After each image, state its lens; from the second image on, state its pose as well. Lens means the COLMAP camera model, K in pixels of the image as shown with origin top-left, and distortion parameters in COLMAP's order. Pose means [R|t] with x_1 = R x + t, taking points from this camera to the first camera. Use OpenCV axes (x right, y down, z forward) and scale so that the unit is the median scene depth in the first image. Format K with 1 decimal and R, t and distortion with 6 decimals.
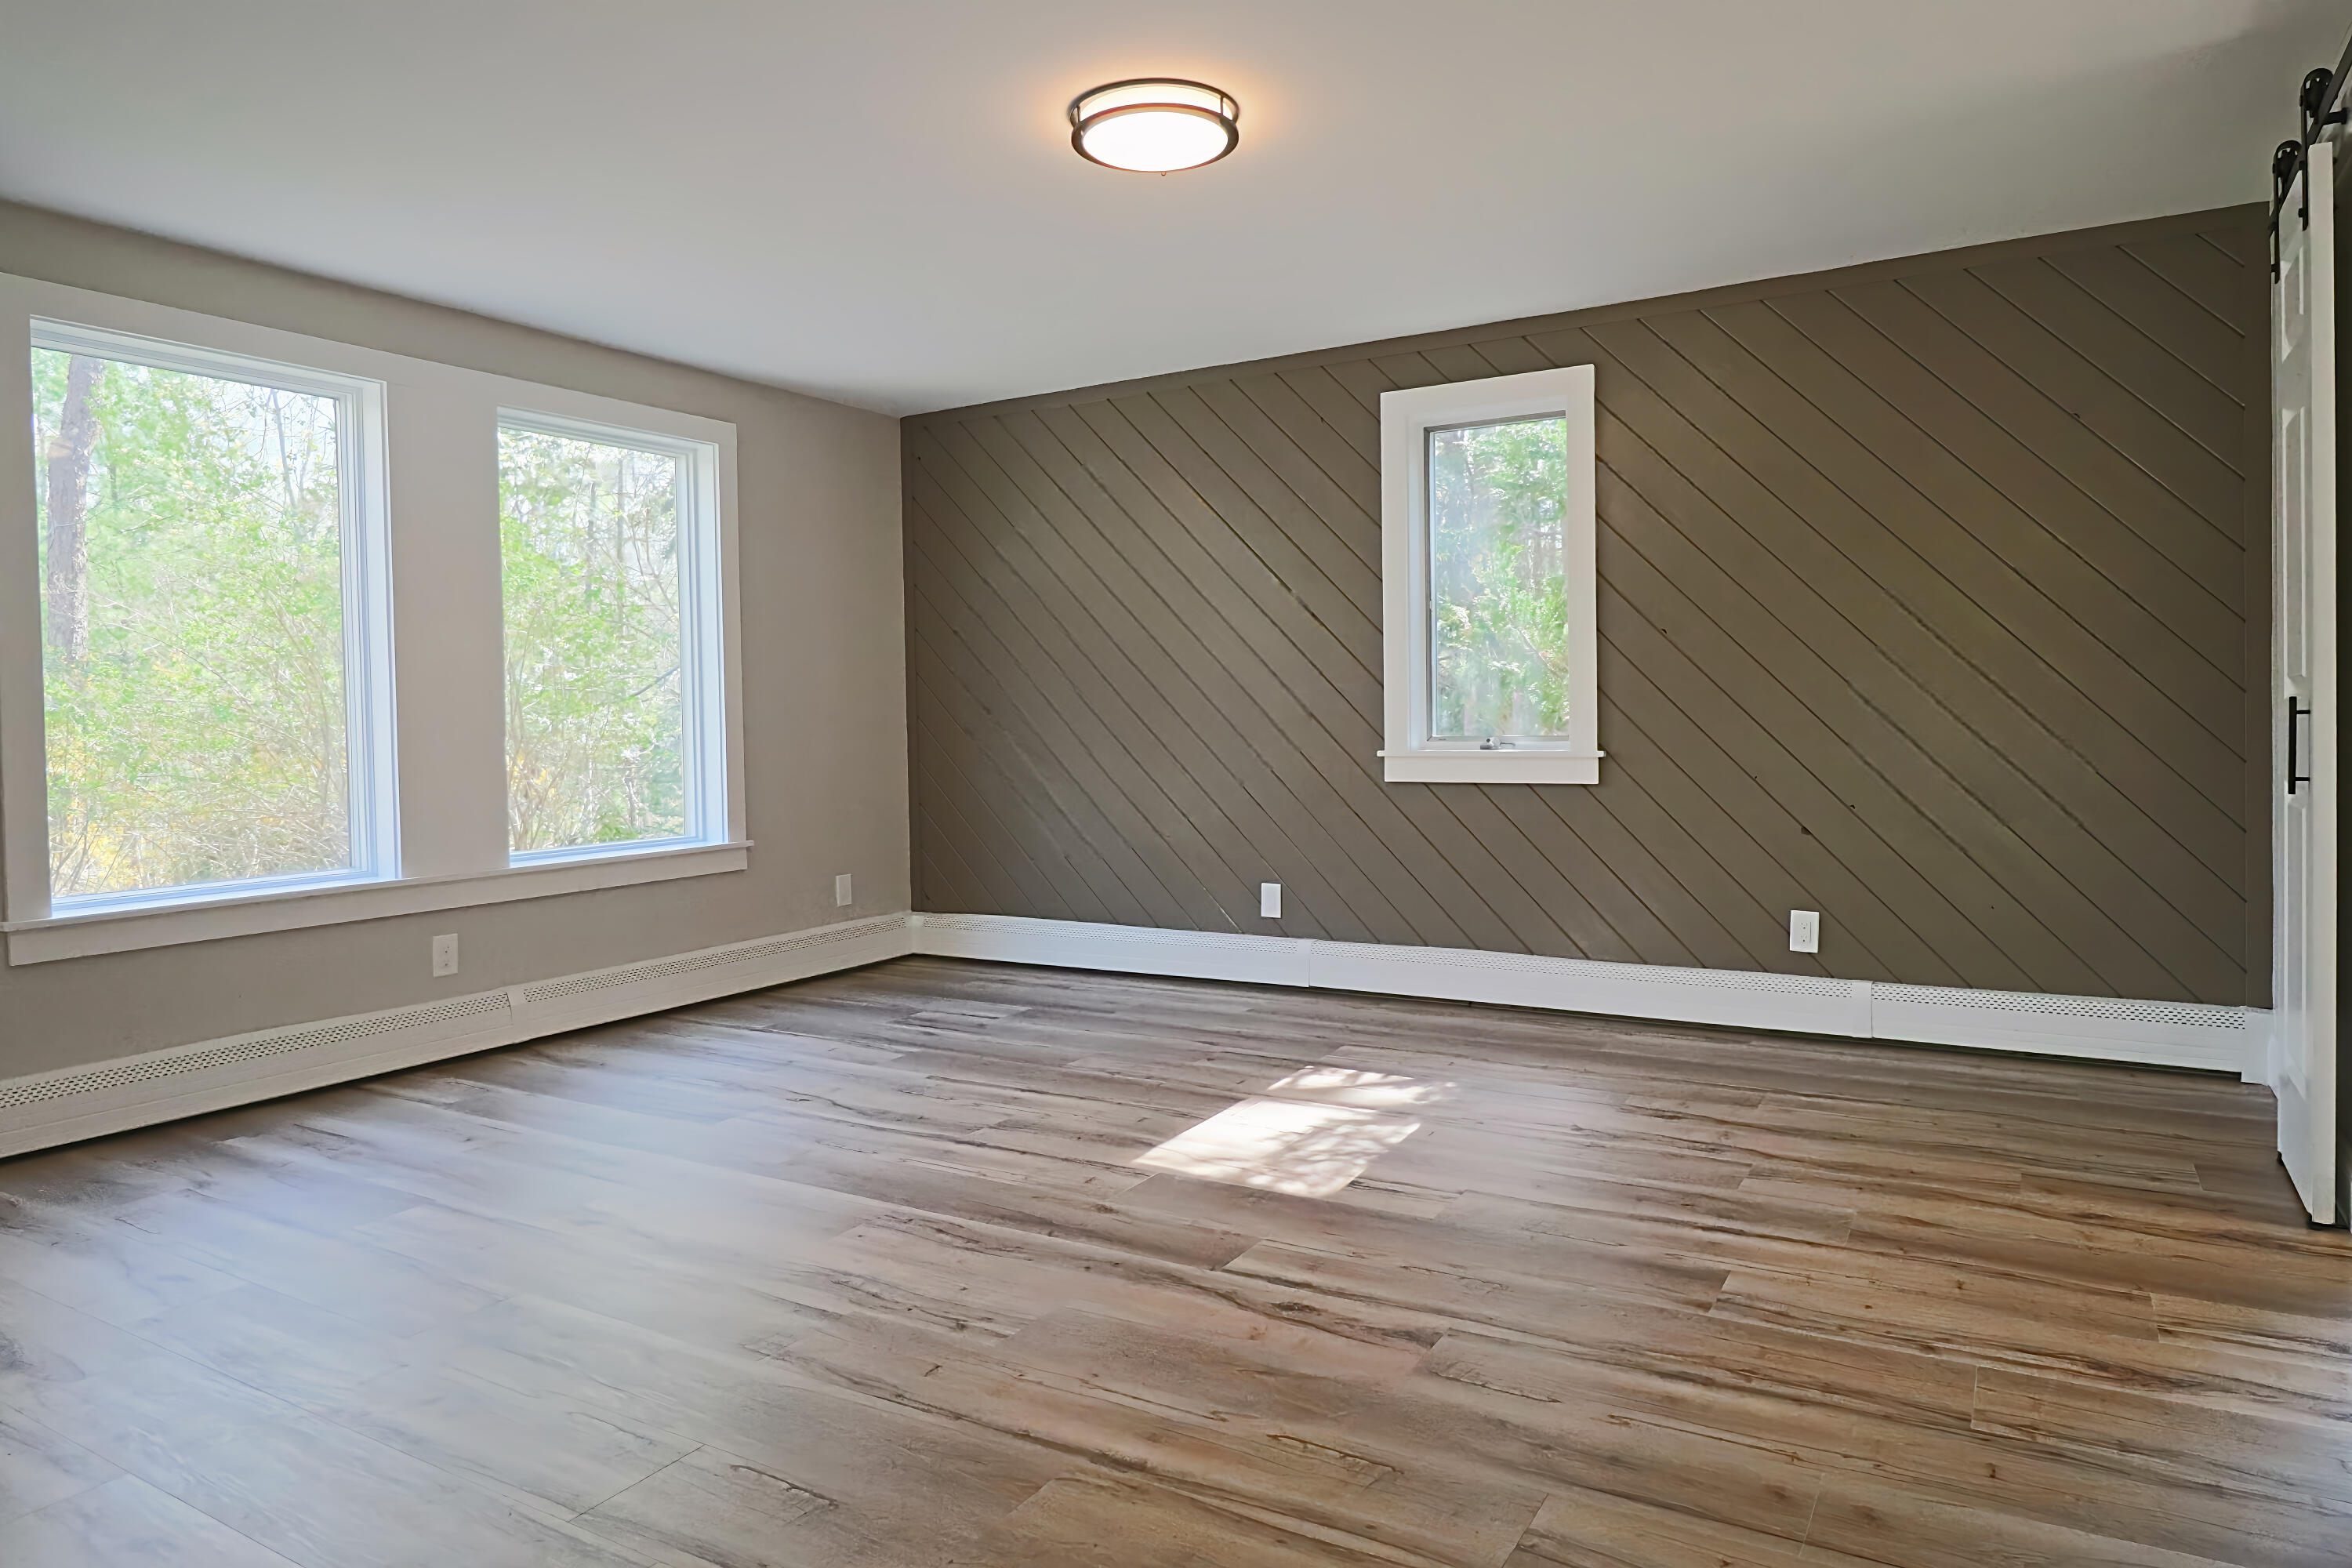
lens RADIAL K [[1442.5, 0, 1191.4], [0, 1442.5, 773.9], [0, 0, 1]] dist [-0.003259, -0.000324]
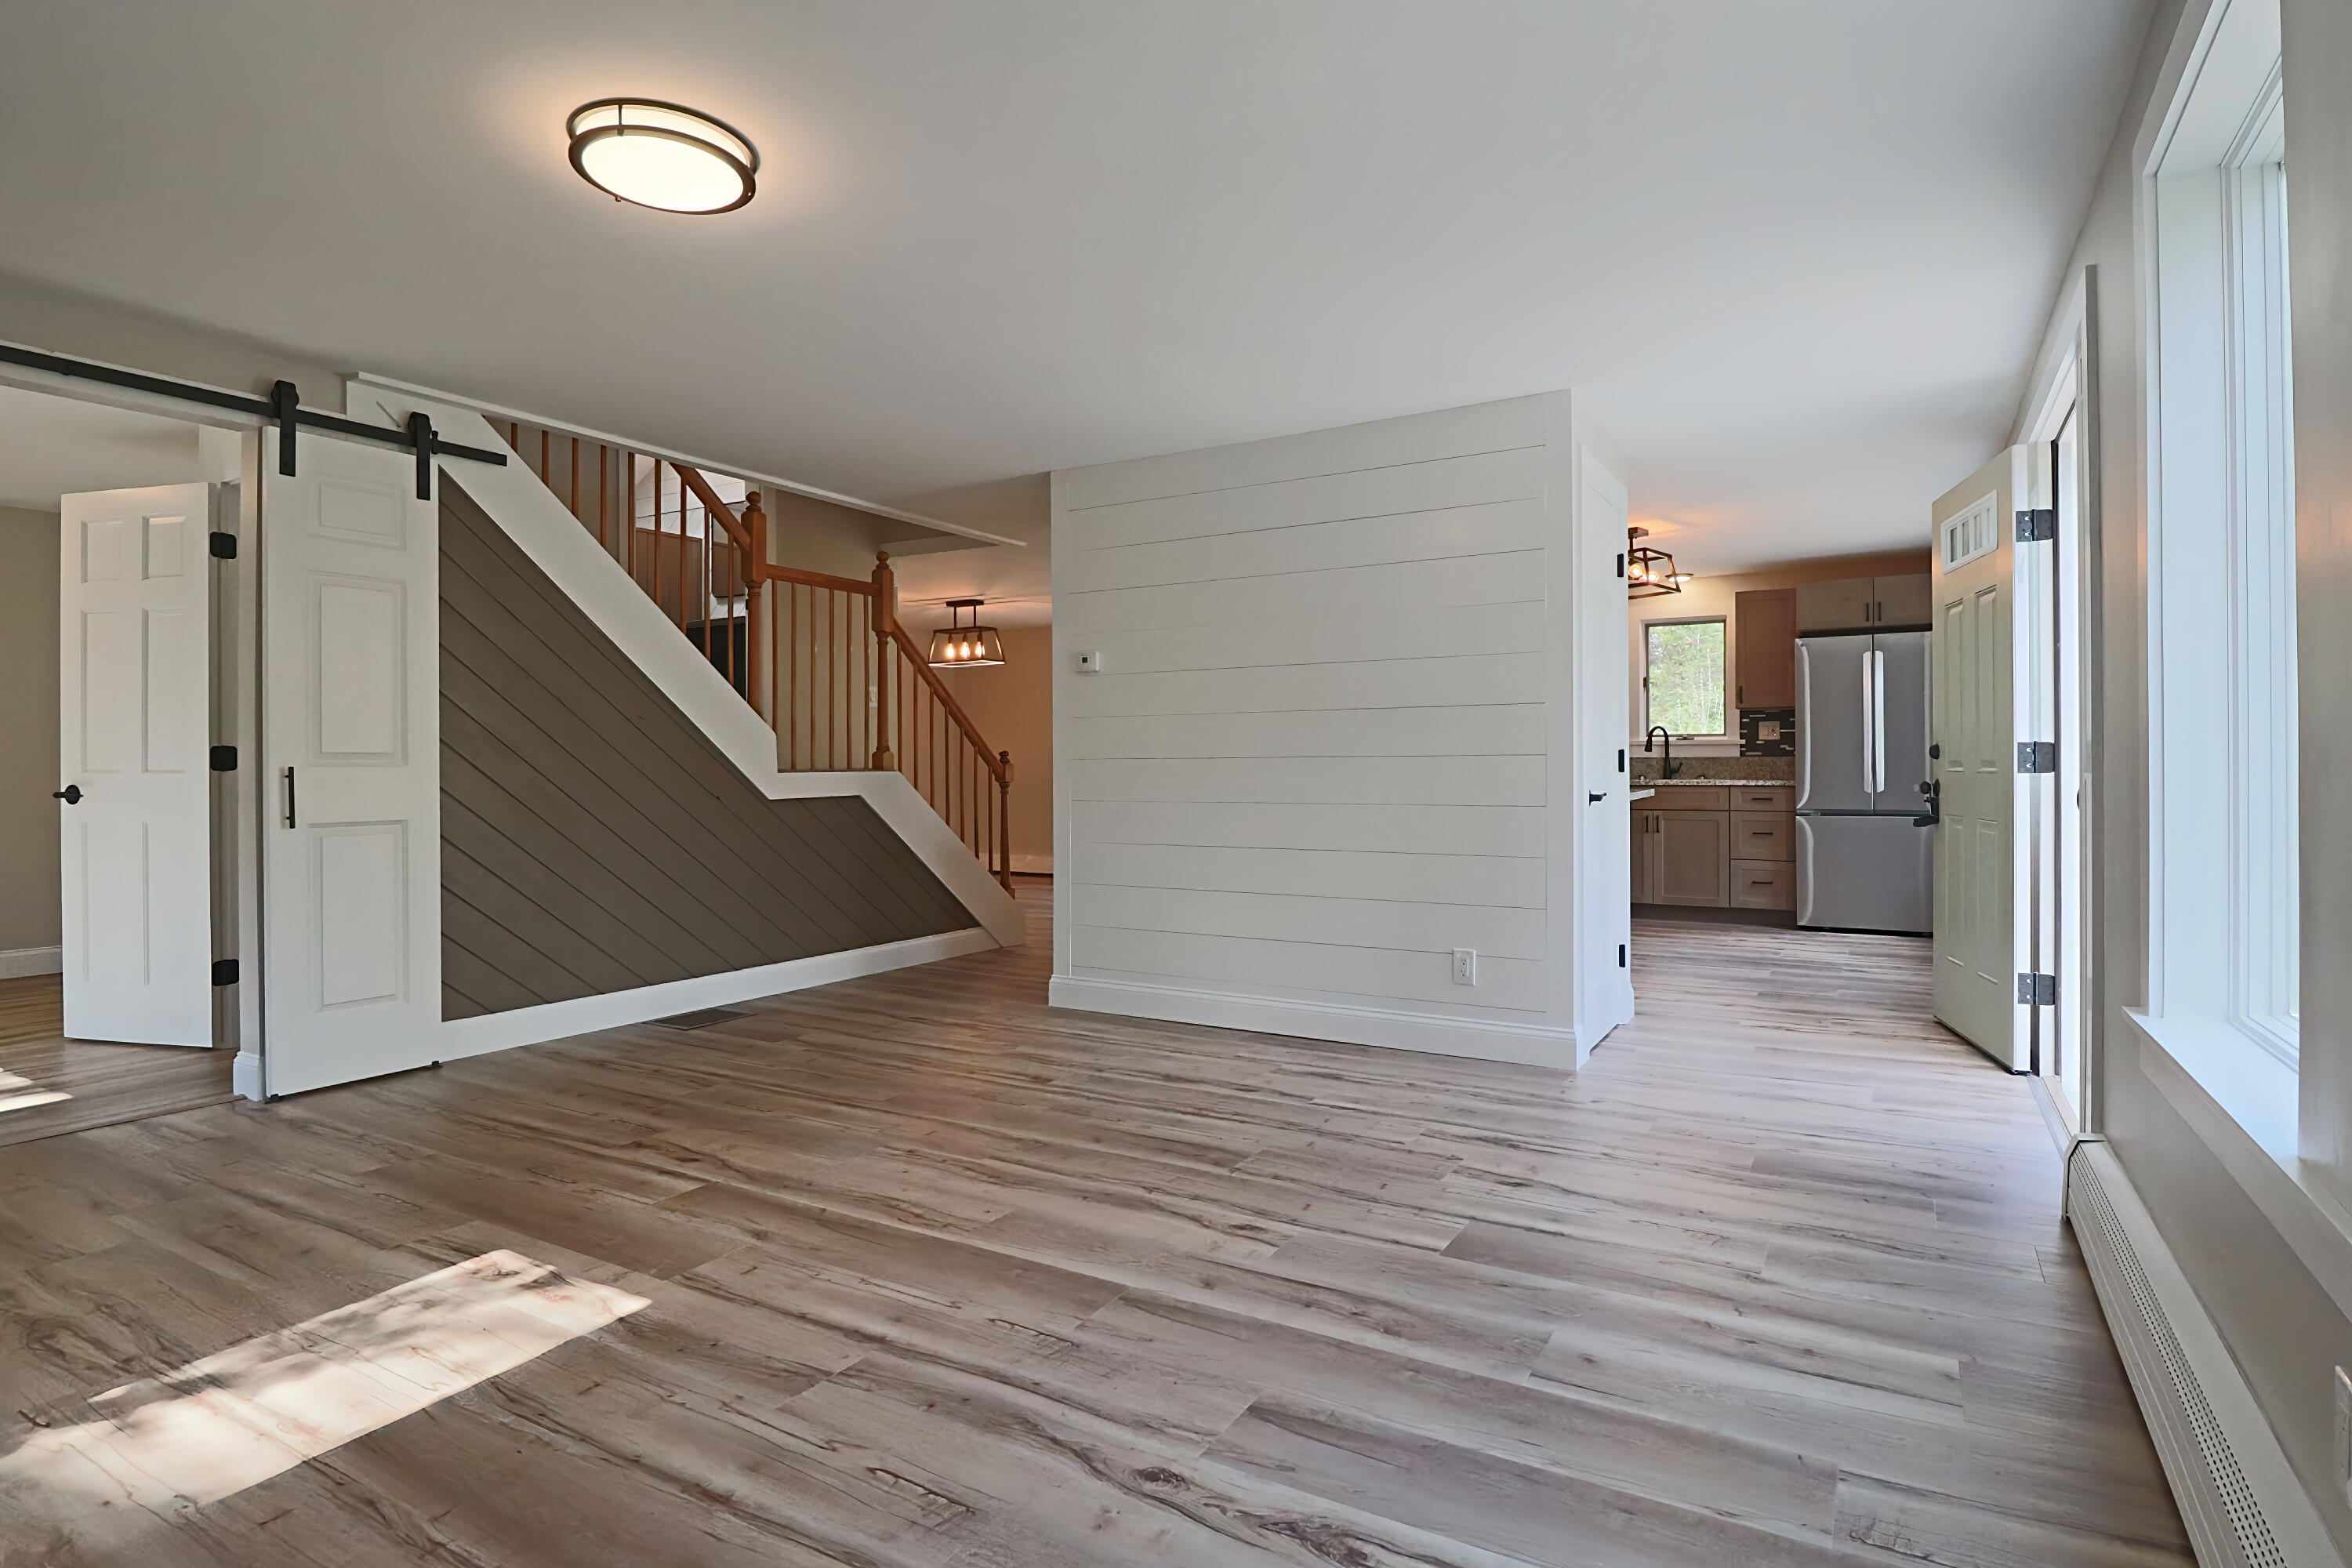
lens RADIAL K [[1217.4, 0, 1183.1], [0, 1217.4, 770.5], [0, 0, 1]] dist [-0.014386, -0.005922]
pose [[-0.999732, 0.022152, -0.006662, -0.445116], [0.021837, 0.998786, 0.044148, -0.080963], [0.007632, 0.043990, -0.999003, 2.248682]]
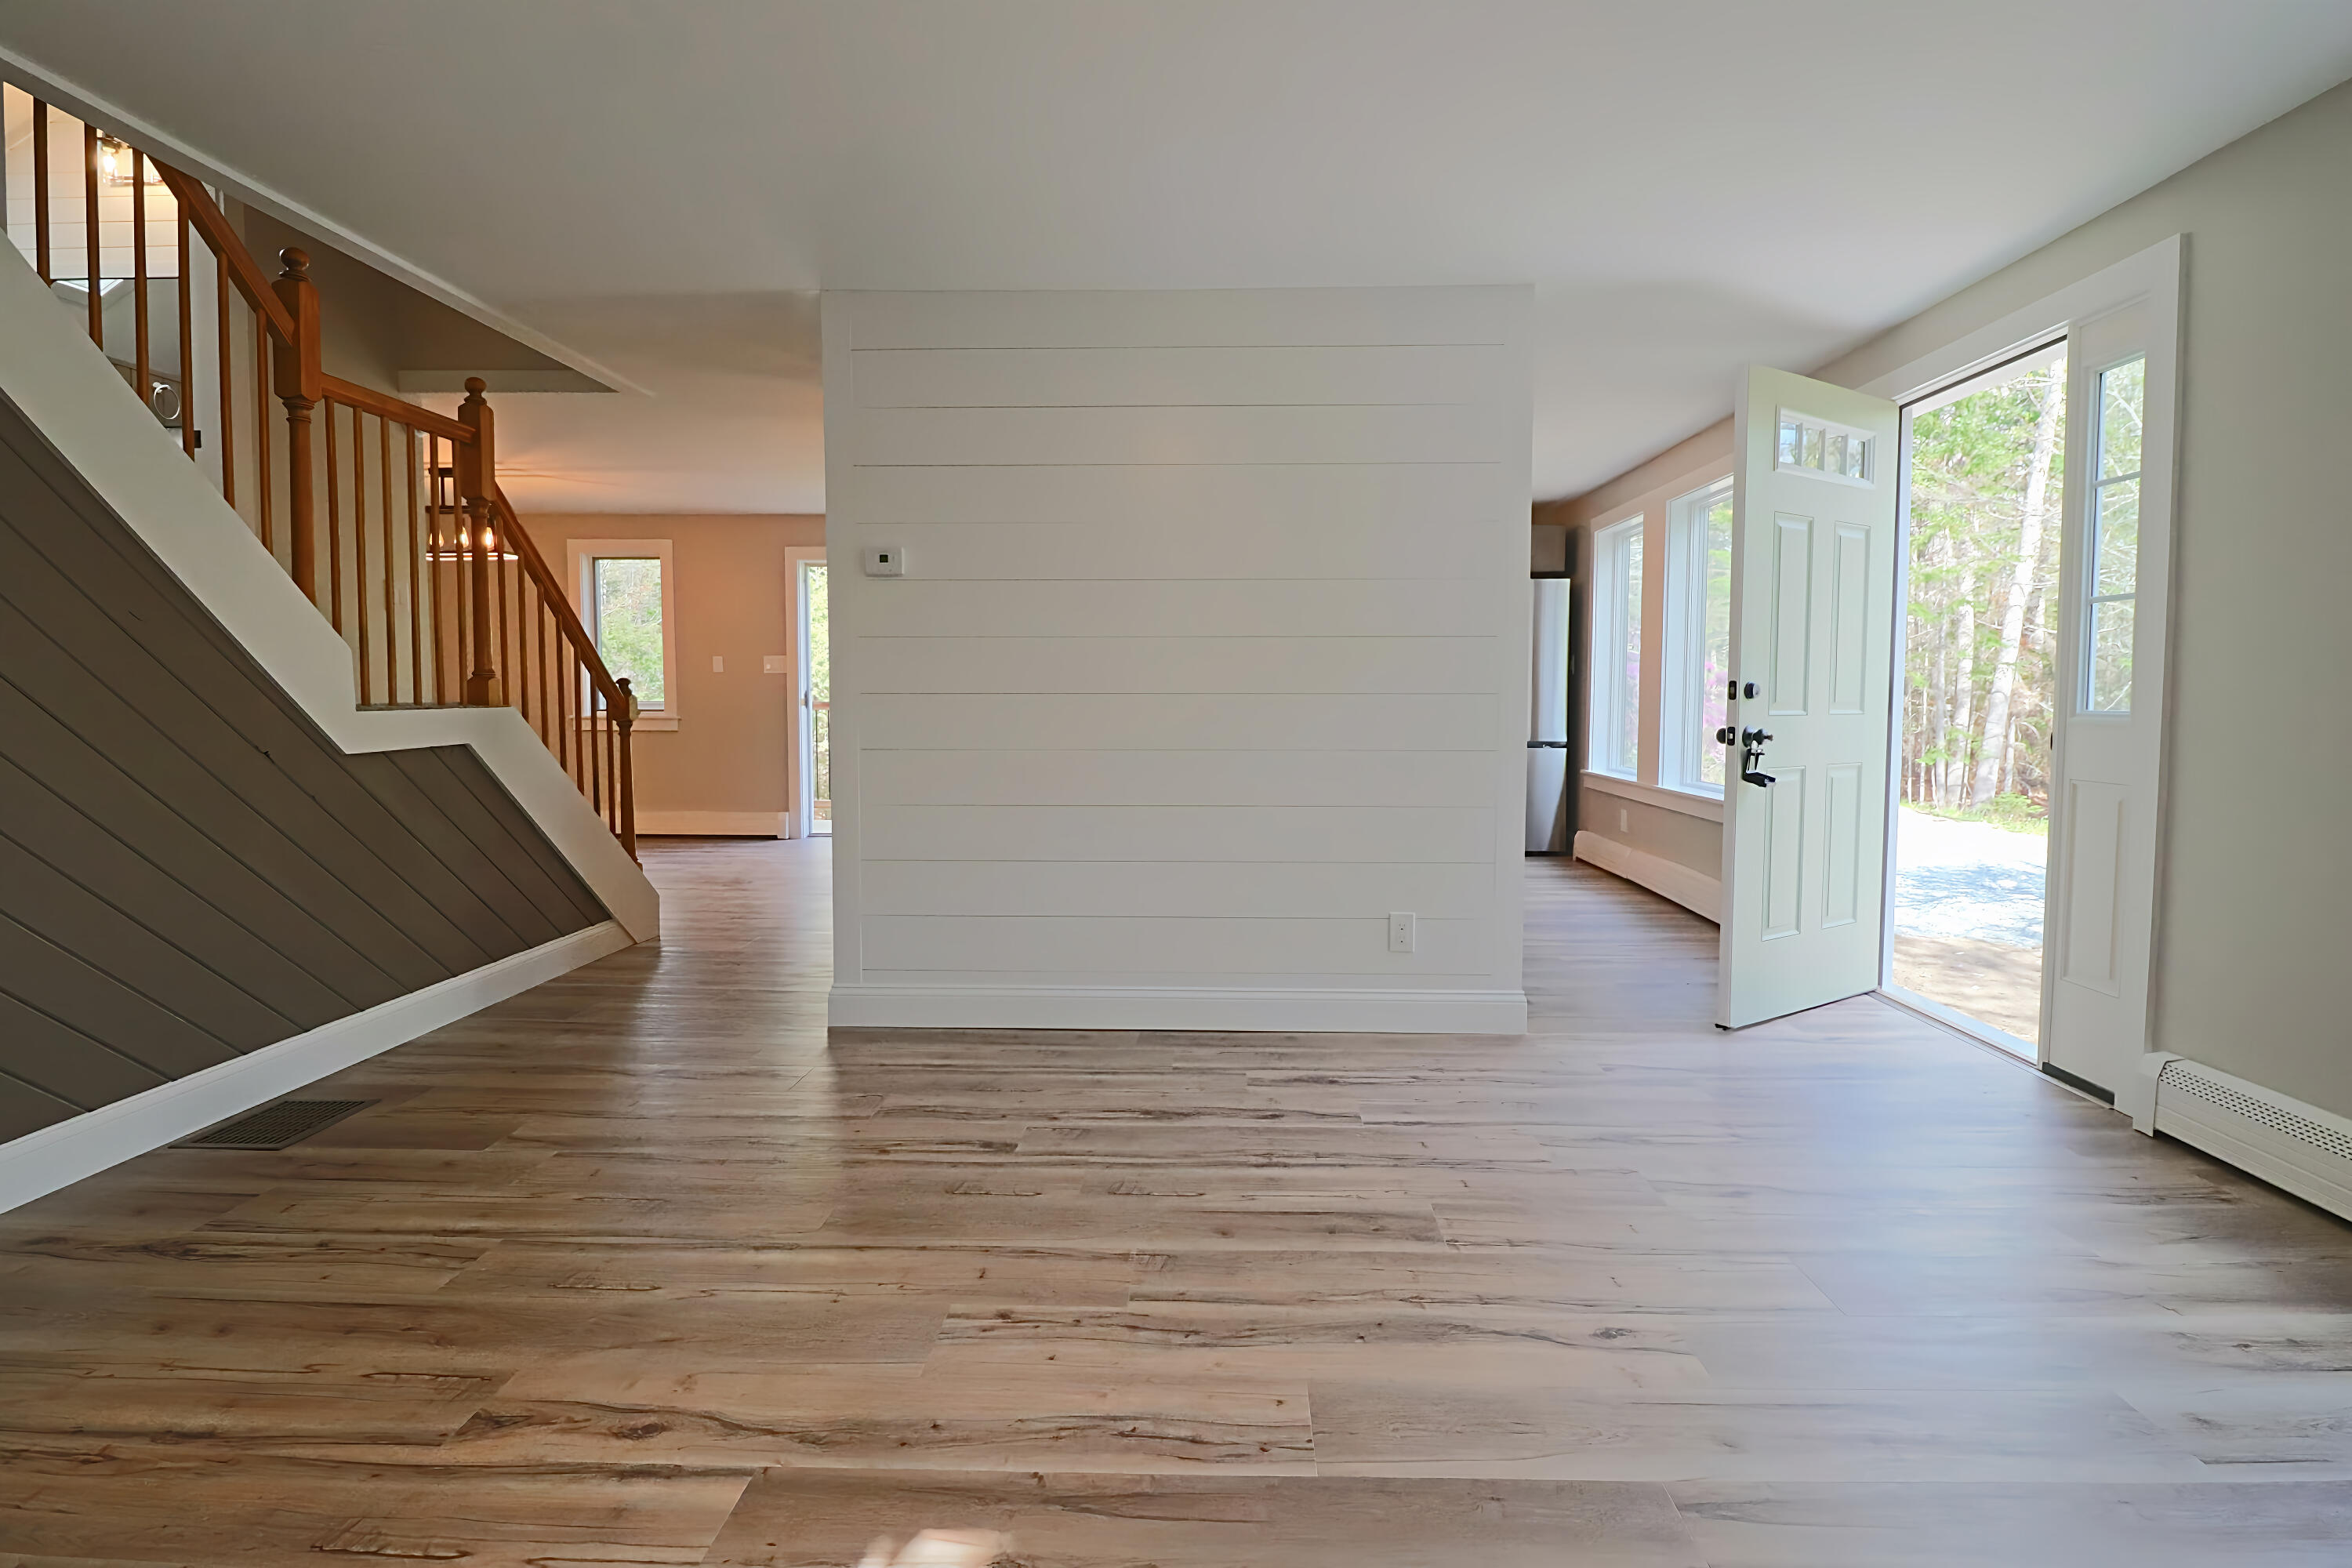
lens RADIAL K [[1217.4, 0, 1199.5], [0, 1217.4, 774.5], [0, 0, 1]] dist [-0.014386, -0.005922]
pose [[-0.871700, 0.048693, -0.487615, 0.111464], [-0.006124, 0.993891, 0.110198, -0.081624], [0.490002, 0.099046, -0.866076, 1.715185]]
